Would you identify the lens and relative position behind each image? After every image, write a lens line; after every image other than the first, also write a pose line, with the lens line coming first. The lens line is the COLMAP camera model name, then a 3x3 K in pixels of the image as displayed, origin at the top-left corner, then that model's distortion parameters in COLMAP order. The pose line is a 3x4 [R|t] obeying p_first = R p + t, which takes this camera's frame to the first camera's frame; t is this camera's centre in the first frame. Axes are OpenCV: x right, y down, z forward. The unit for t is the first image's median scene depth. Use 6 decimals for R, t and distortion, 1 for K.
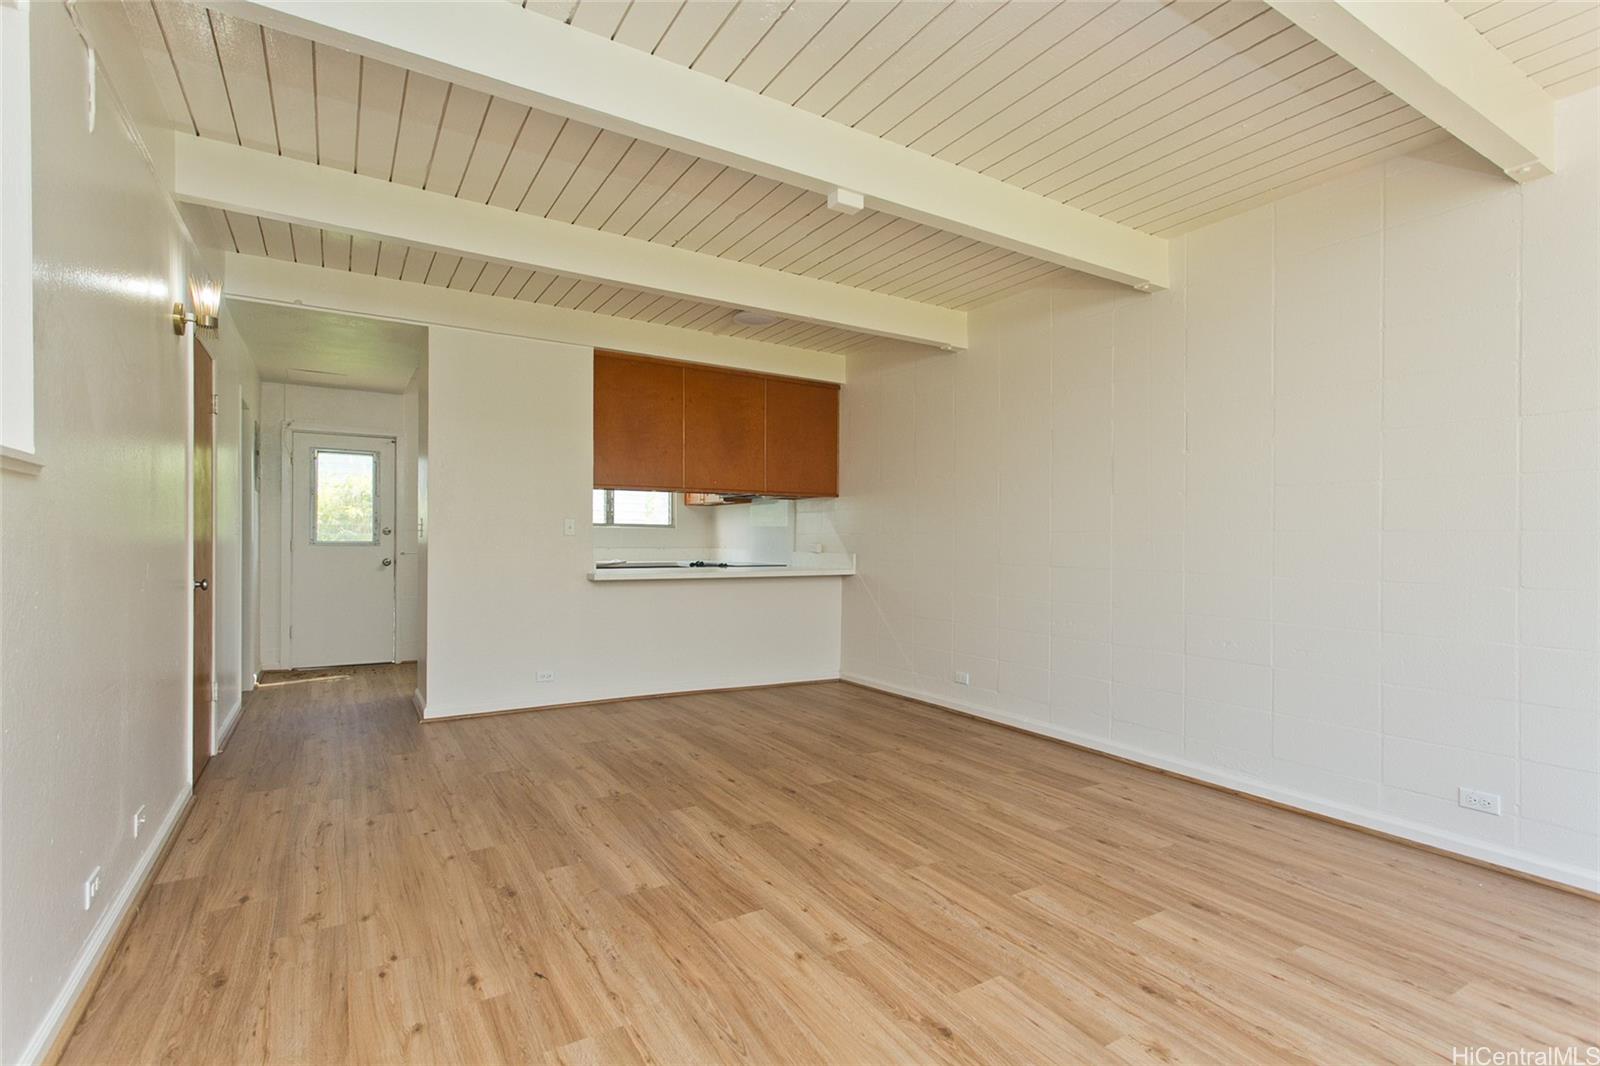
lens RADIAL K [[755.2, 0, 798.4], [0, 755.2, 542.2], [0, 0, 1]] dist [0.002085, 0.001094]
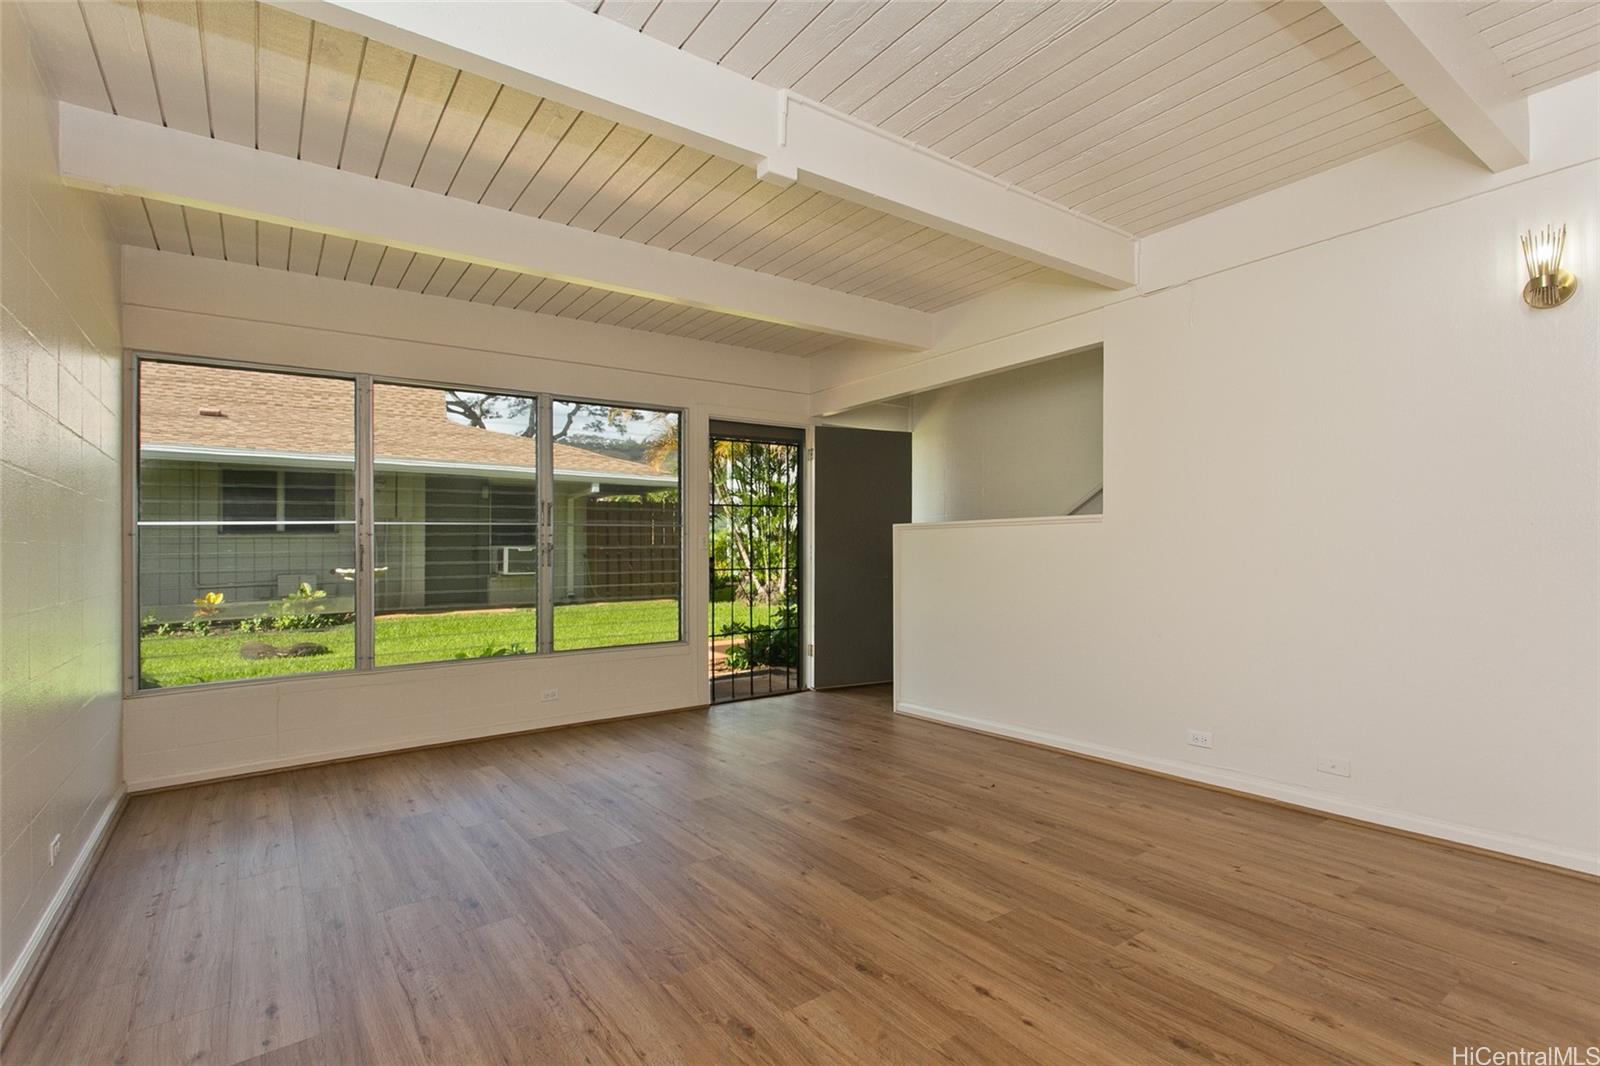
lens RADIAL K [[755.2, 0, 798.4], [0, 755.2, 542.2], [0, 0, 1]] dist [0.002085, 0.001094]
pose [[-0.997551, 0.006325, -0.069661, 0.091600], [0.006829, 0.999952, -0.006993, -0.003054], [0.069613, -0.007451, -0.997546, 1.801739]]
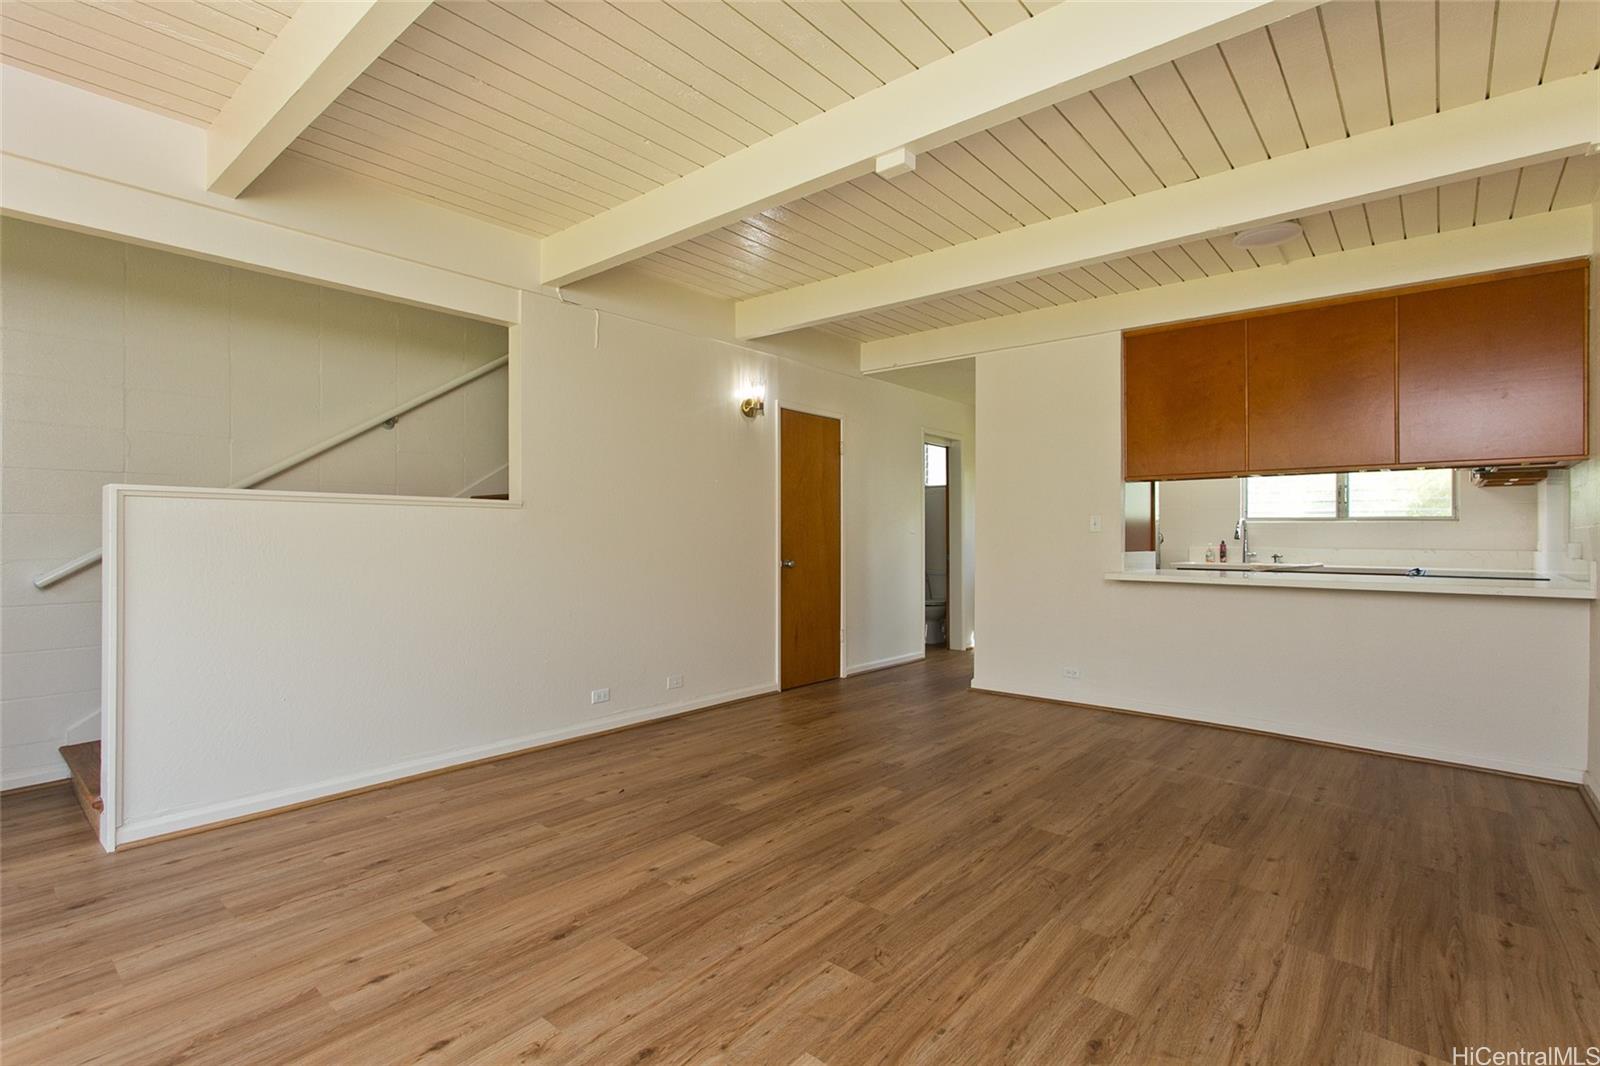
lens RADIAL K [[755.2, 0, 798.4], [0, 755.2, 542.2], [0, 0, 1]] dist [0.002085, 0.001094]
pose [[0.308228, 0.002623, -0.951309, 0.851192], [-0.004732, 0.999988, 0.001224, 0.007713], [0.951301, 0.004124, 0.308236, 0.575952]]
